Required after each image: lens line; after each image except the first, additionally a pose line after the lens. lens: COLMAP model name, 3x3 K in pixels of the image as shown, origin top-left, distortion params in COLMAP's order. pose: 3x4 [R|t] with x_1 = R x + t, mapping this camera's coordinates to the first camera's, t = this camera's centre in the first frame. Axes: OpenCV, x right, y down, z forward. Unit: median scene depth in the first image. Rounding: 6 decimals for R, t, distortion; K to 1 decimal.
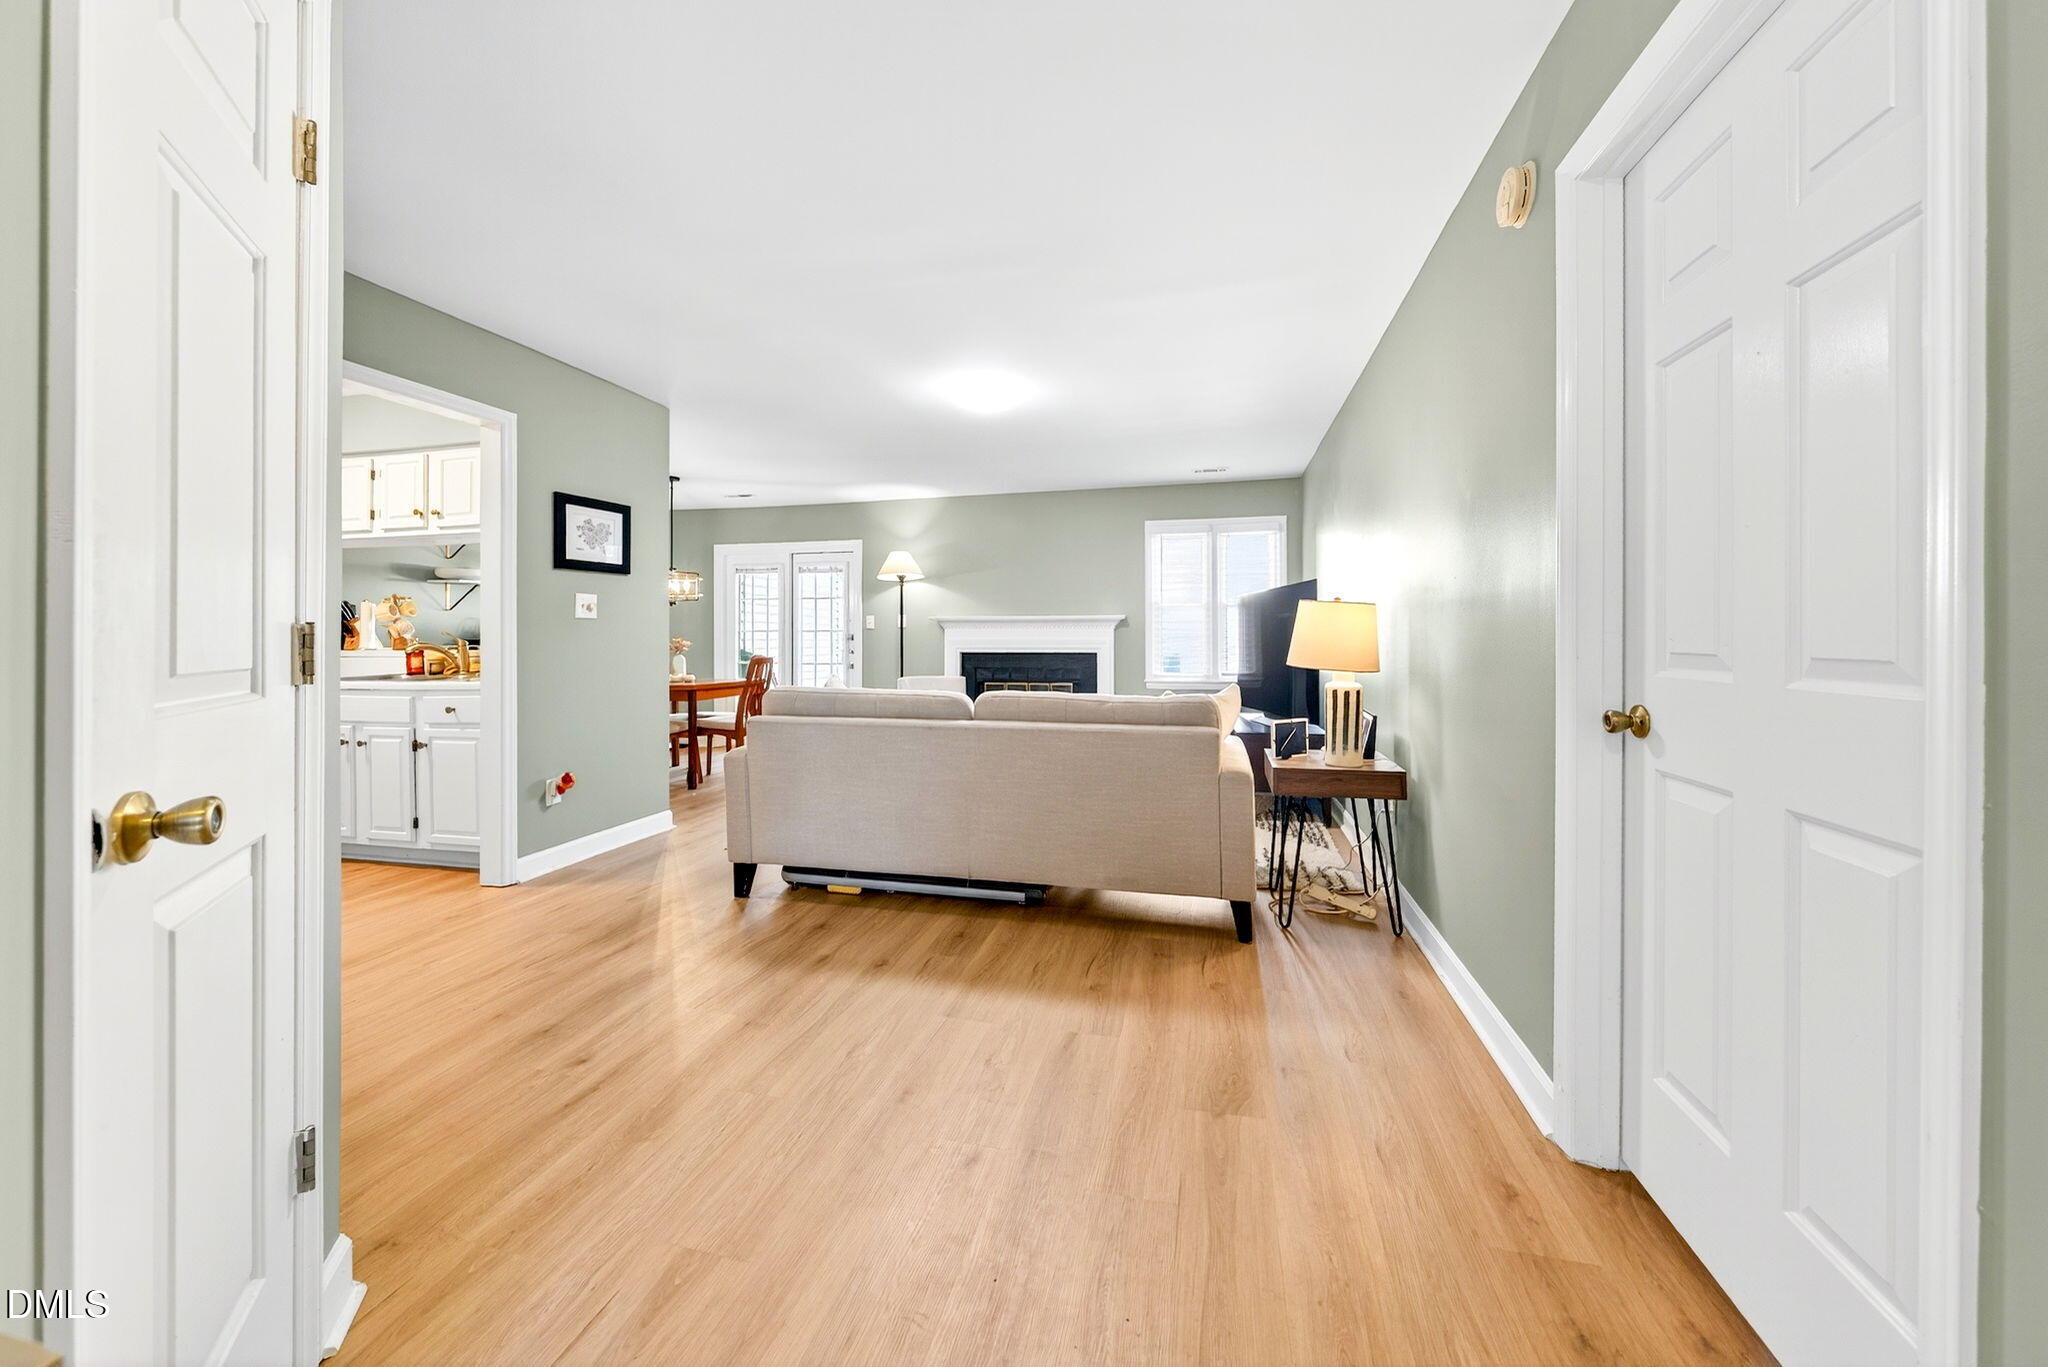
lens RADIAL K [[730.3, 0, 1040.6], [0, 730.3, 624.6], [0, 0, 1]] dist [0.003425, 0.000308]
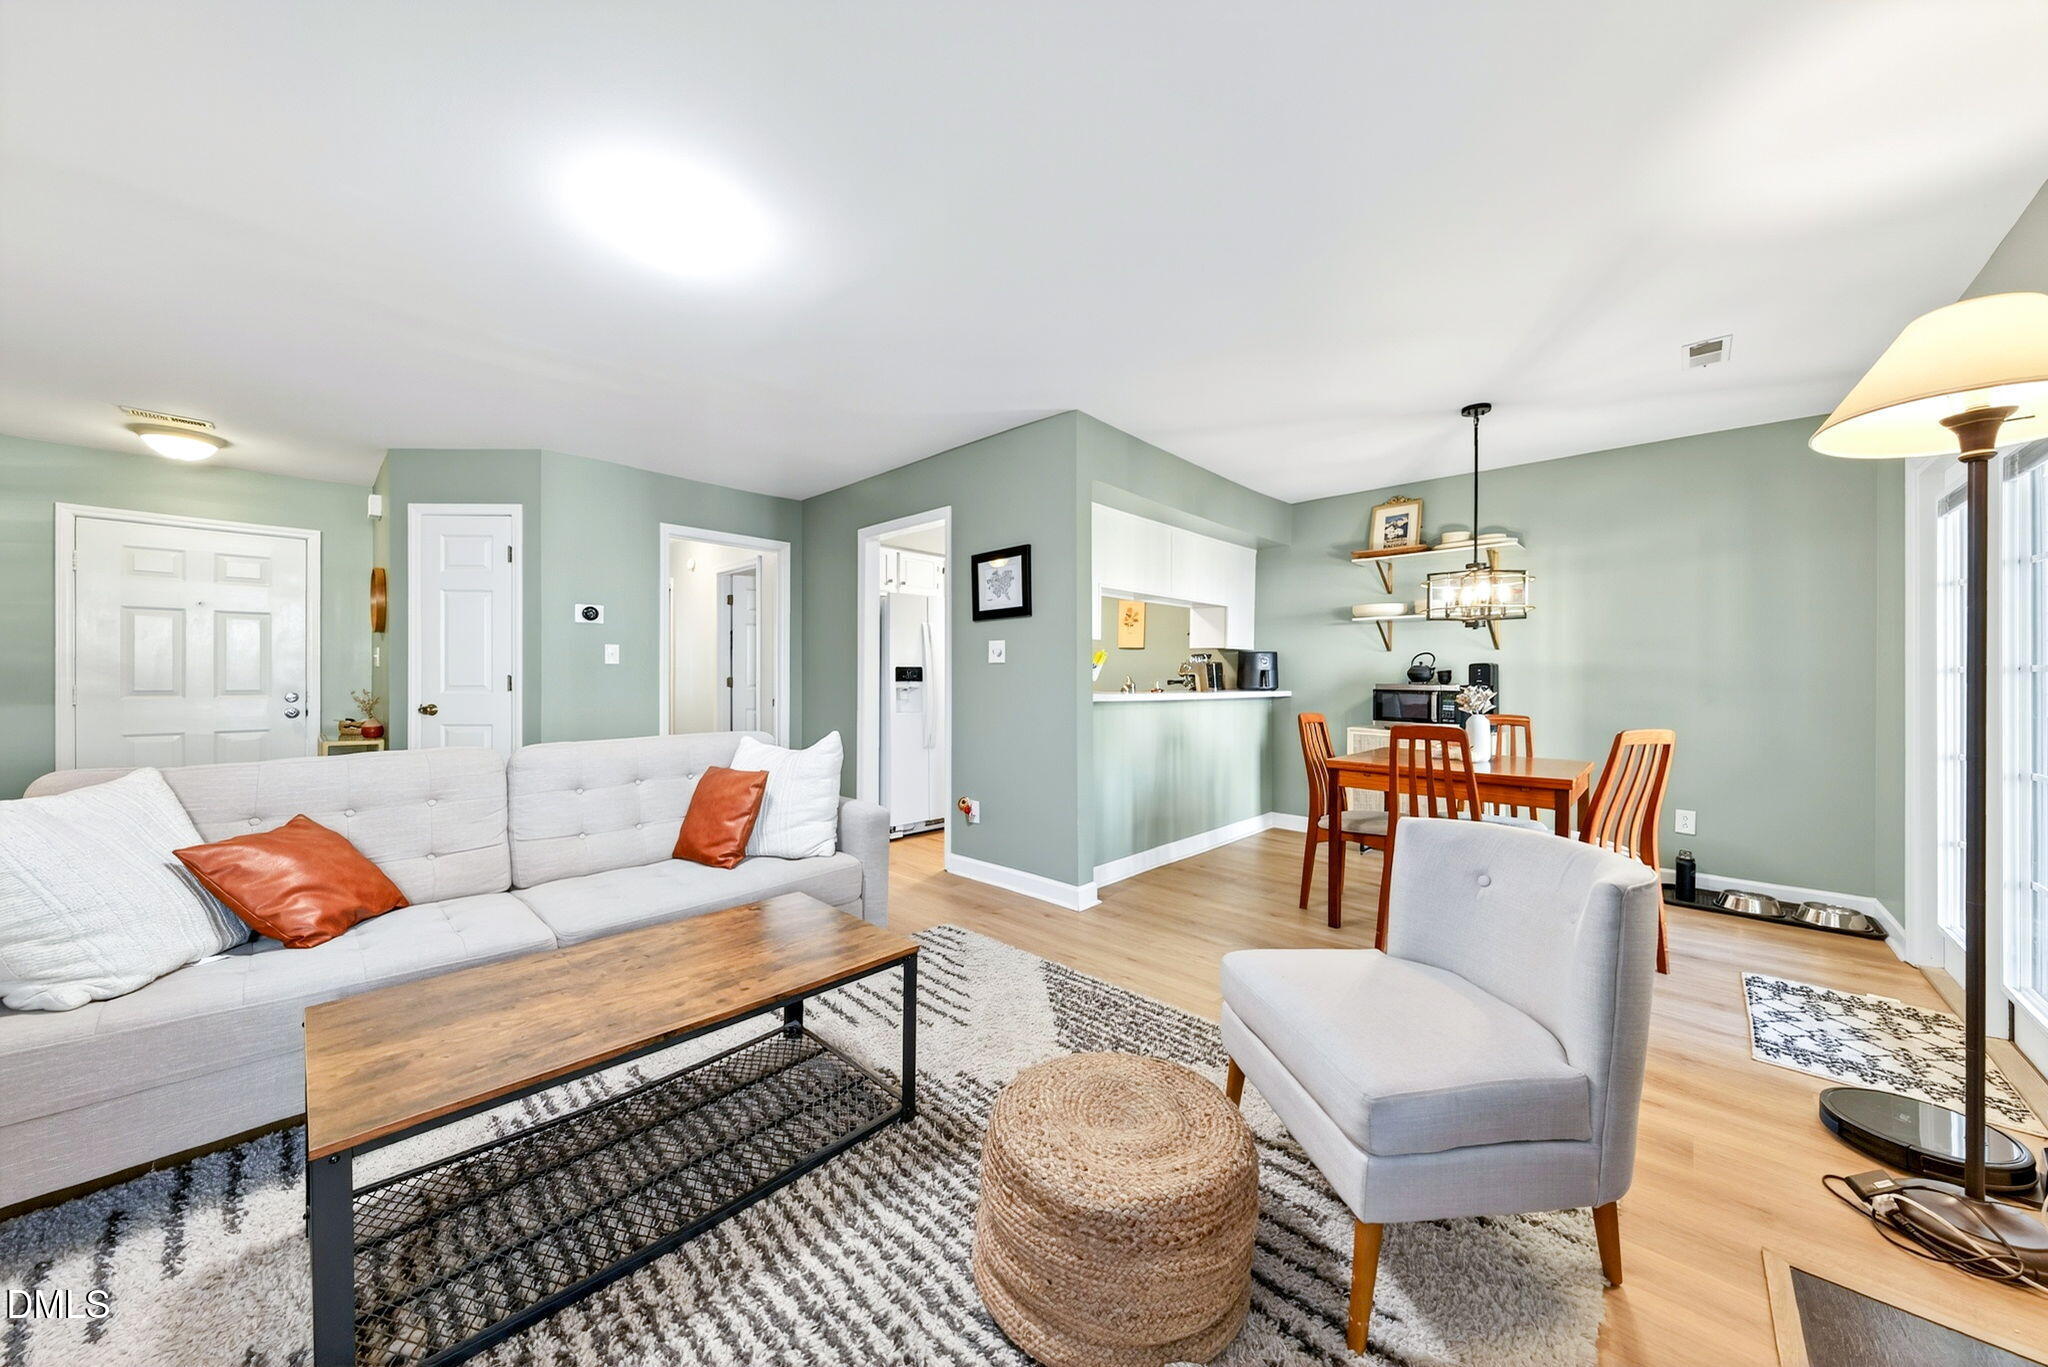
lens RADIAL K [[680.4, 0, 1026.8], [0, 680.4, 681.0], [0, 0, 1]] dist [0.000399, 0.000058]
pose [[-0.493991, 0.004359, -0.869456, 0.133510], [0.011387, 0.999934, -0.001456, 0.011576], [0.869393, -0.010620, -0.494008, 0.889763]]
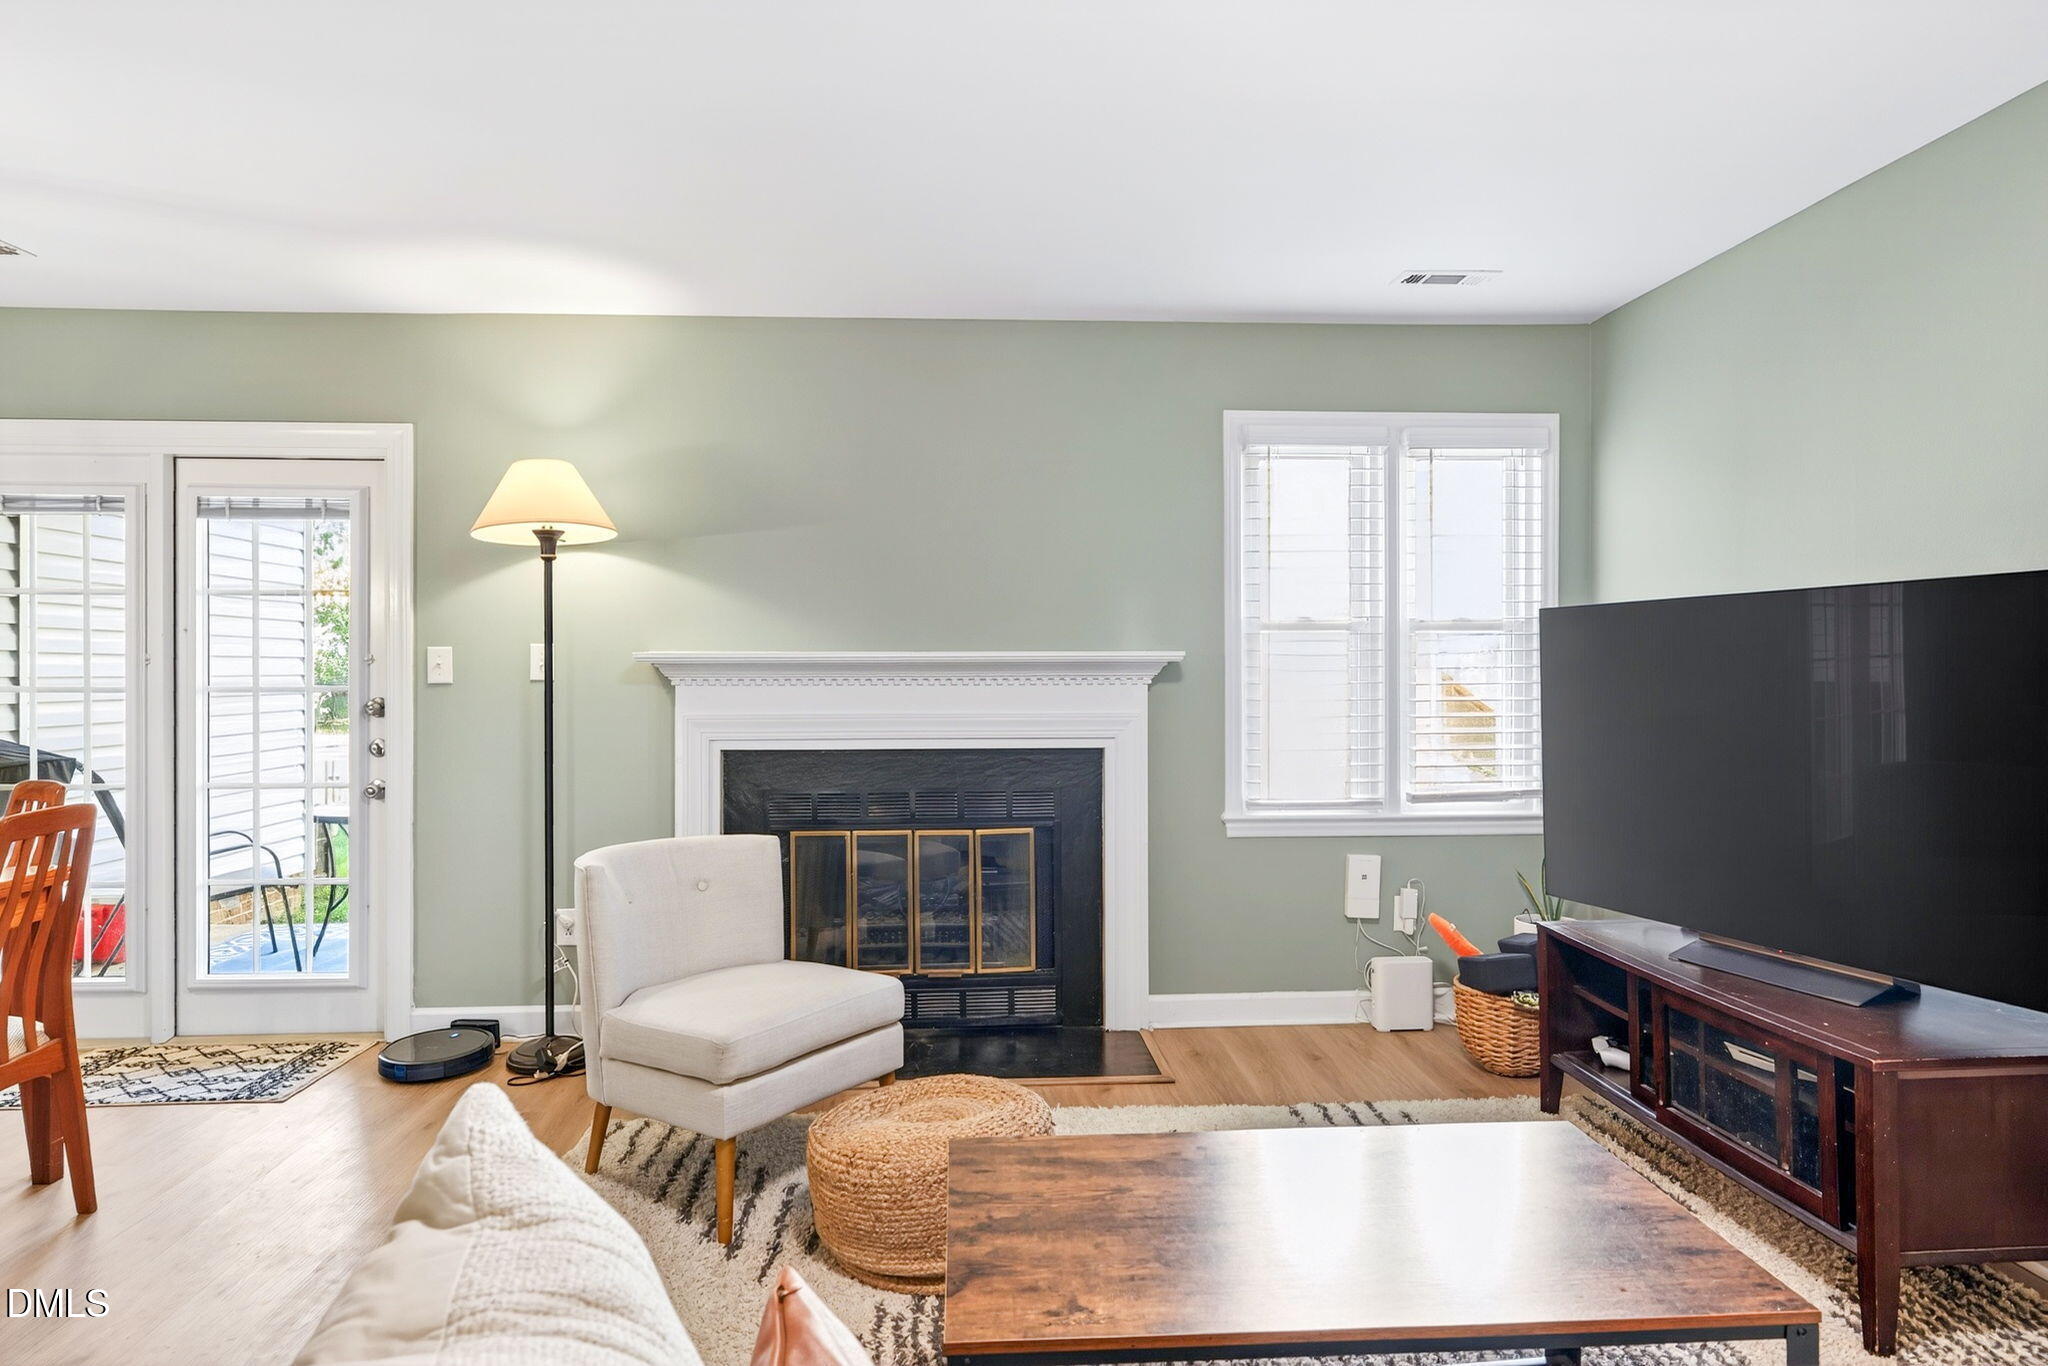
lens RADIAL K [[1137.5, 0, 1013.9], [0, 1137.5, 669.8], [0, 0, 1]] dist [-0.000829, -0.000796]
pose [[0.953937, 0.000480, 0.300007, -0.148467], [-0.003786, 0.999938, 0.010439, -0.008458], [-0.299983, -0.011094, 0.953880, 0.445231]]
